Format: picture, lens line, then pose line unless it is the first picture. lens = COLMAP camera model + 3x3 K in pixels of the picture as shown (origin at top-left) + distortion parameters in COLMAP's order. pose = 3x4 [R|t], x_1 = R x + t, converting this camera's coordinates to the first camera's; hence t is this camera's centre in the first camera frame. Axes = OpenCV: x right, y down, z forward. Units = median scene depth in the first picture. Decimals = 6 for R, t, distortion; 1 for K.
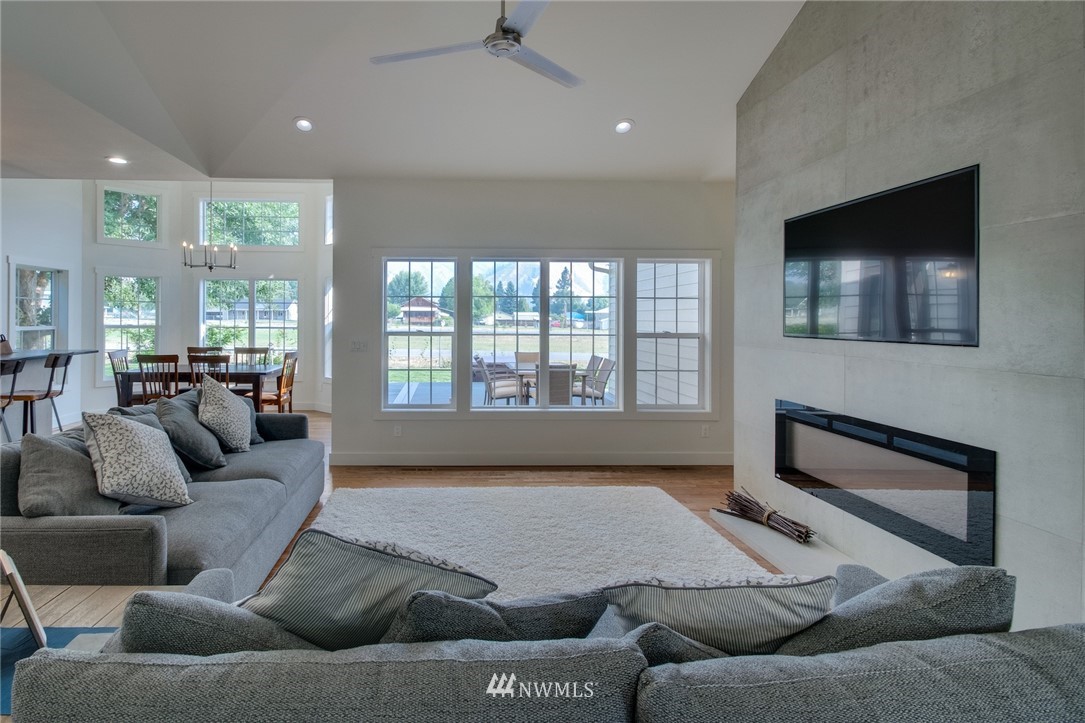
lens RADIAL K [[543.6, 0, 463.9], [0, 543.6, 324.4], [0, 0, 1]] dist [0.010239, -0.001072]
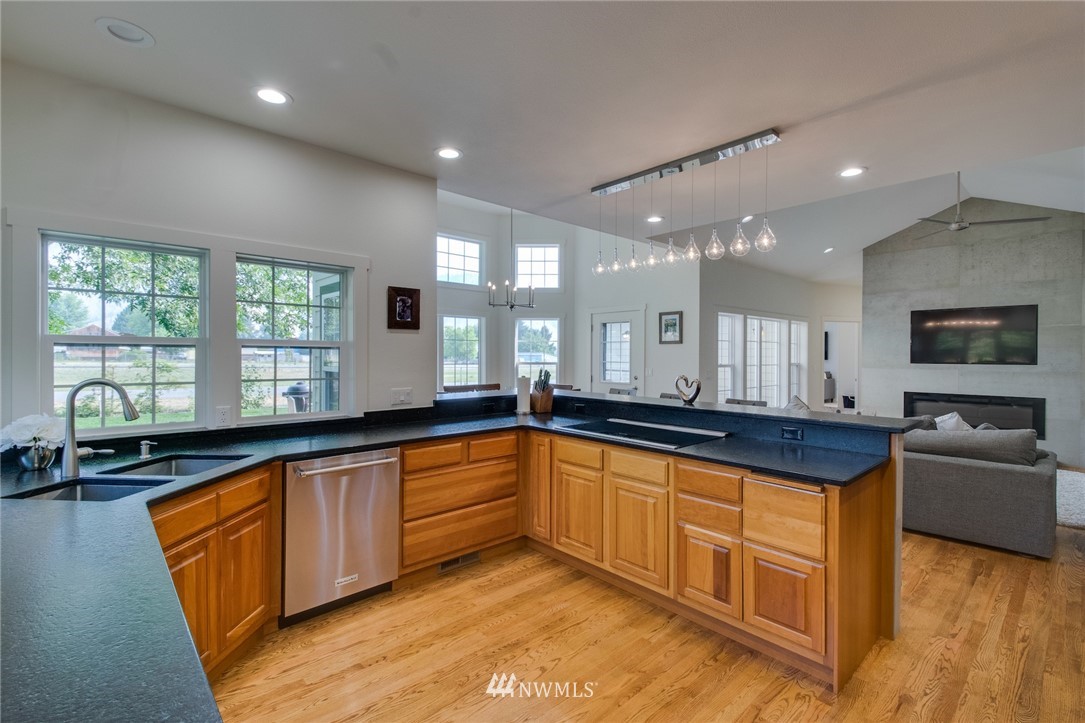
lens RADIAL K [[482.5, 0, 537.4], [0, 482.5, 364.1], [0, 0, 1]] dist [0.000874, -0.005686]
pose [[0.762150, -0.016752, 0.647183, -1.334687], [0.007495, 0.999826, 0.017054, -0.014539], [-0.647357, -0.008147, 0.762144, 0.355055]]
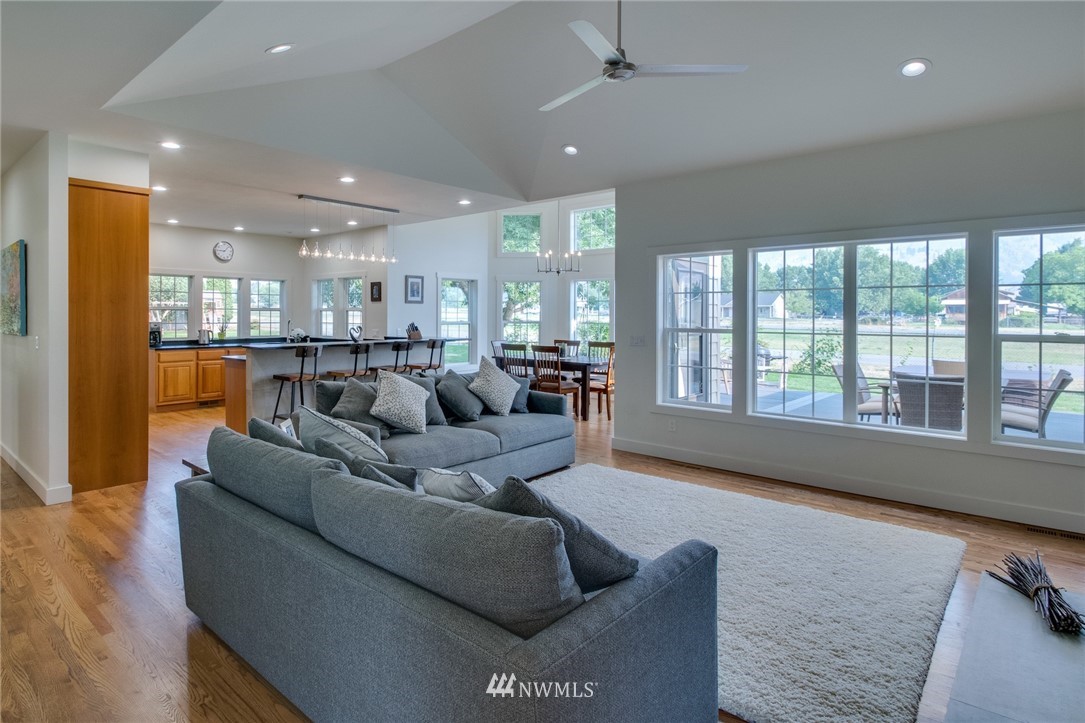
lens RADIAL K [[592.3, 0, 461.1], [0, 592.3, 311.4], [0, 0, 1]] dist [-0.006523, -0.001040]
pose [[0.691029, -0.008792, -0.722774, 0.410814], [-0.005519, 0.999833, -0.017438, 0.005896], [0.722806, 0.016039, 0.690865, -0.045604]]
